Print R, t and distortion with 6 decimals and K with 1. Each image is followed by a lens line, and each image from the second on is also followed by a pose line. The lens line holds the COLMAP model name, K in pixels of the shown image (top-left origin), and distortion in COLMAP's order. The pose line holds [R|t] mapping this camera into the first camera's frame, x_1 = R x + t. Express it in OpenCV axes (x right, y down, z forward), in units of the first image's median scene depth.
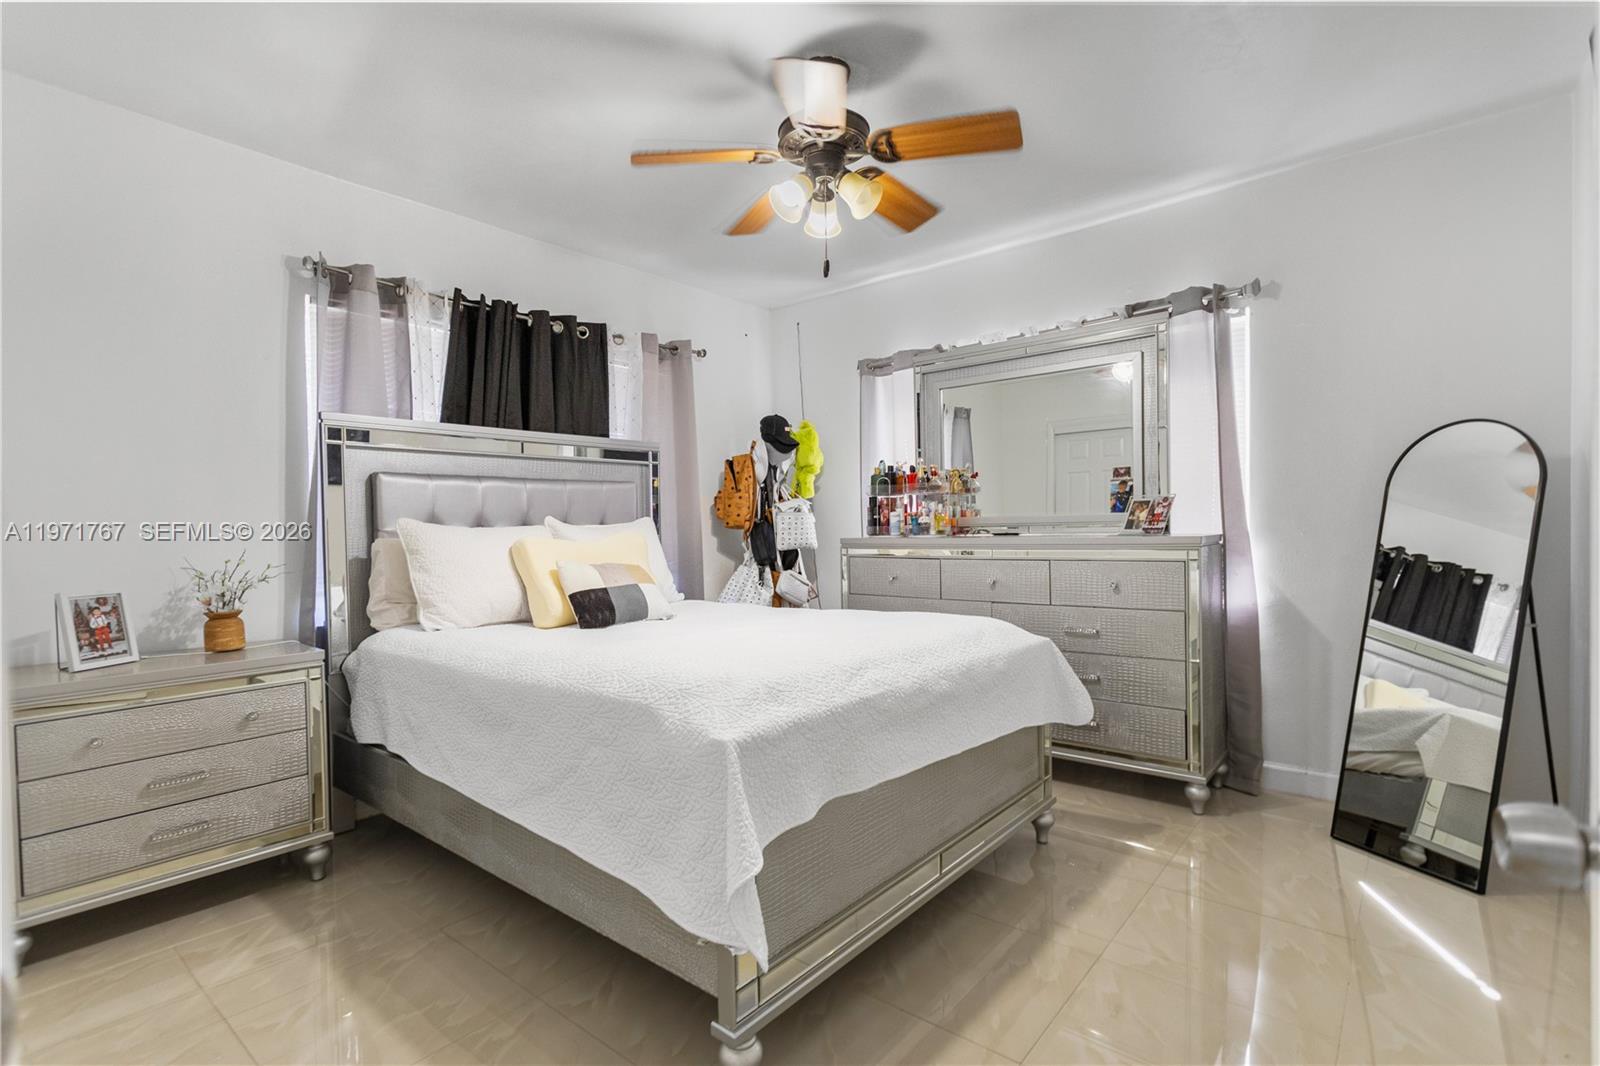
lens RADIAL K [[762.9, 0, 800.0], [0, 762.9, 533.0], [0, 0, 1]] dist [0.001158, 0.000104]
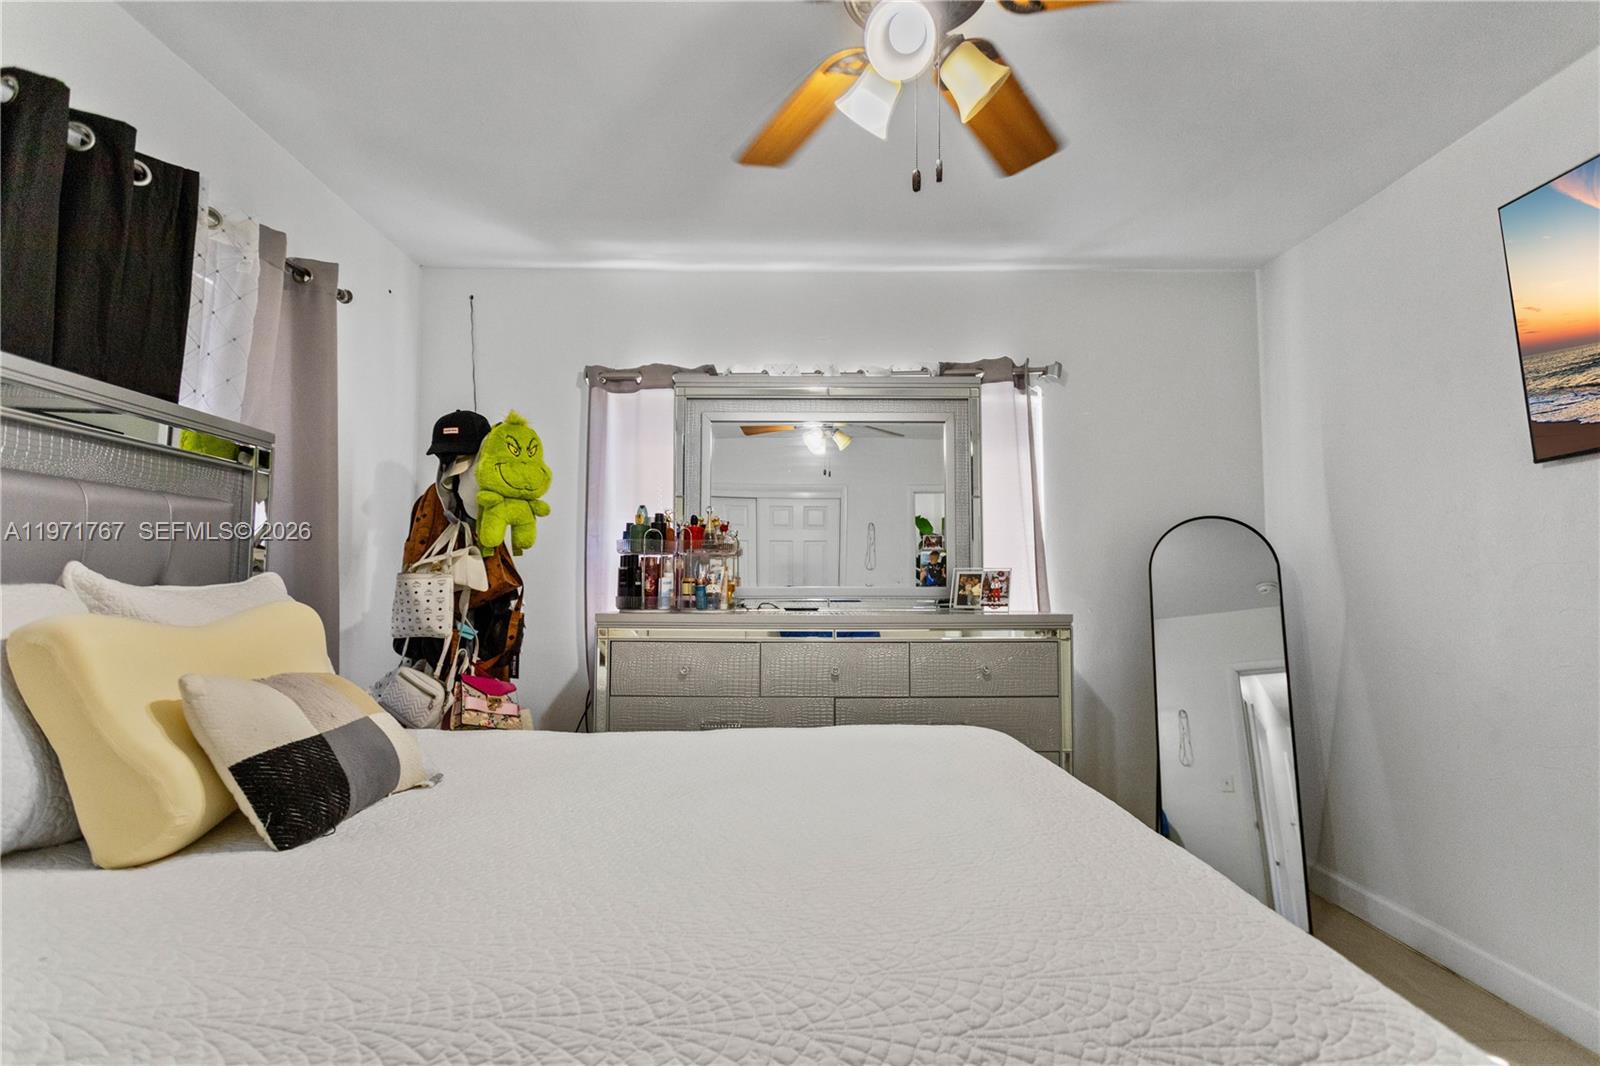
lens RADIAL K [[762.9, 0, 800.0], [0, 762.9, 533.0], [0, 0, 1]] dist [0.001158, 0.000104]
pose [[0.759507, 0.069223, 0.646806, -0.285397], [-0.009982, 0.995445, -0.094815, -0.002635], [-0.650423, 0.065556, 0.756738, 0.420446]]
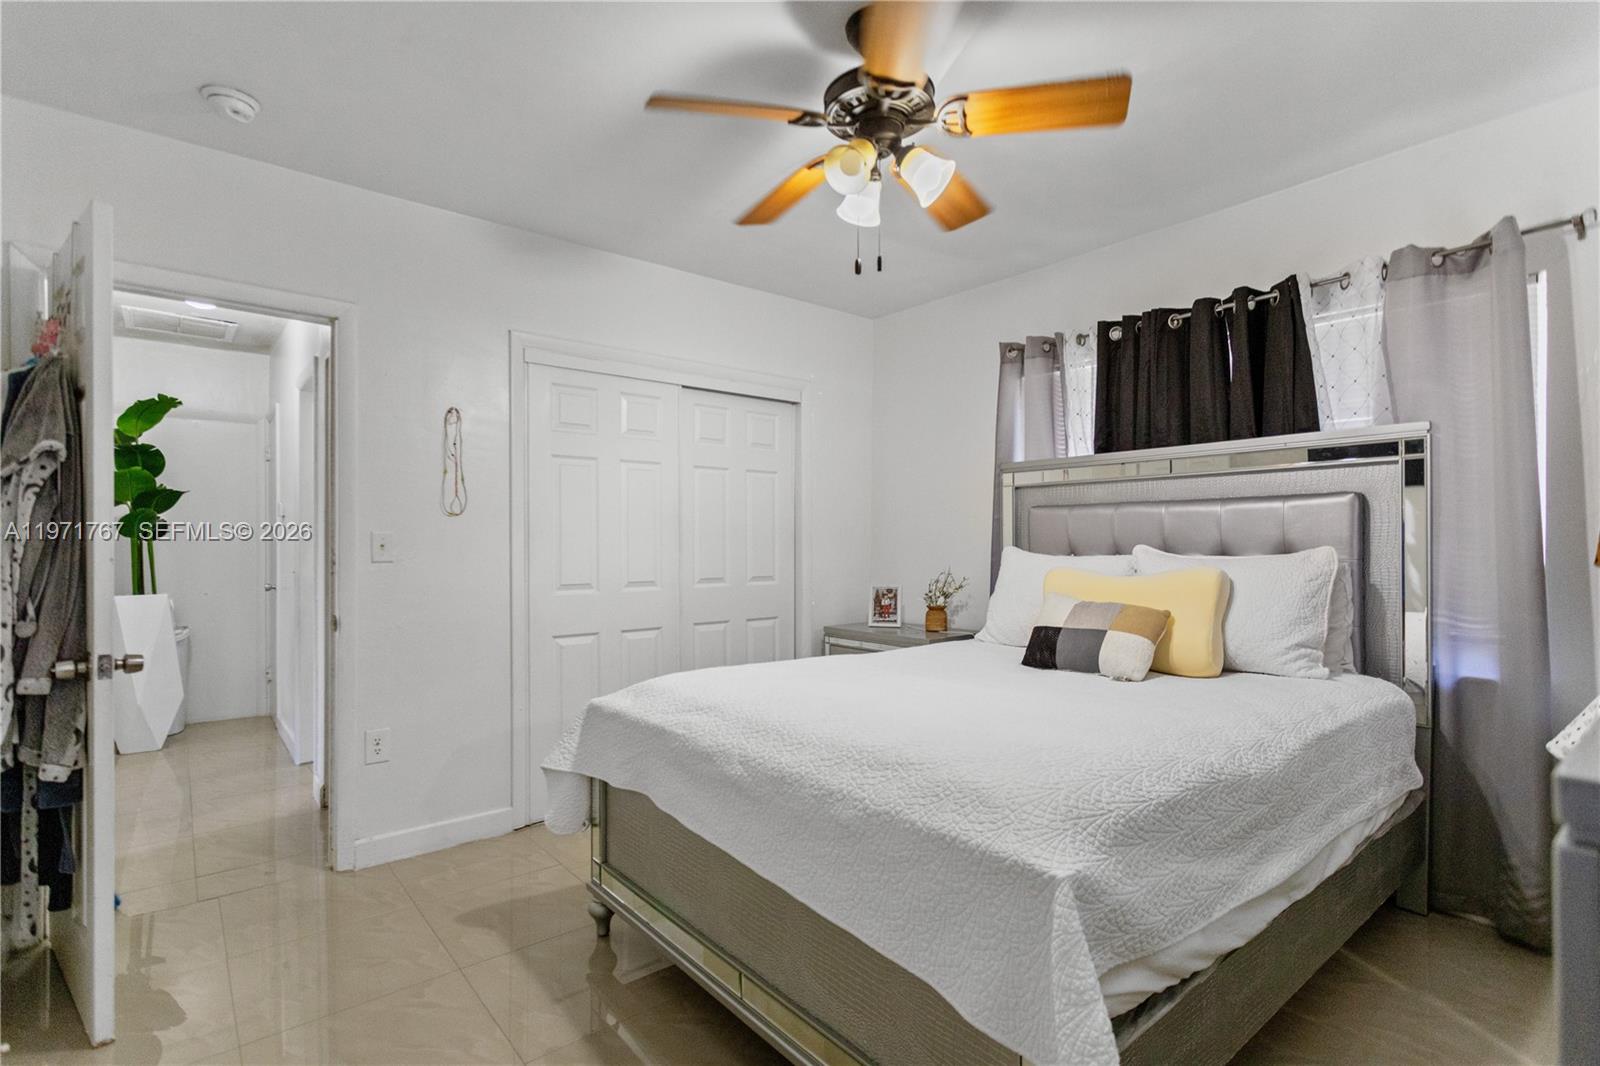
lens RADIAL K [[757.1, 0, 803.2], [0, 757.1, 548.0], [0, 0, 1]] dist [-0.000027, -0.000060]
pose [[-0.188428, 0.016903, -0.981942, 0.569504], [-0.012694, 0.999726, 0.019645, -0.029035], [0.982005, 0.016166, -0.188162, 0.739531]]
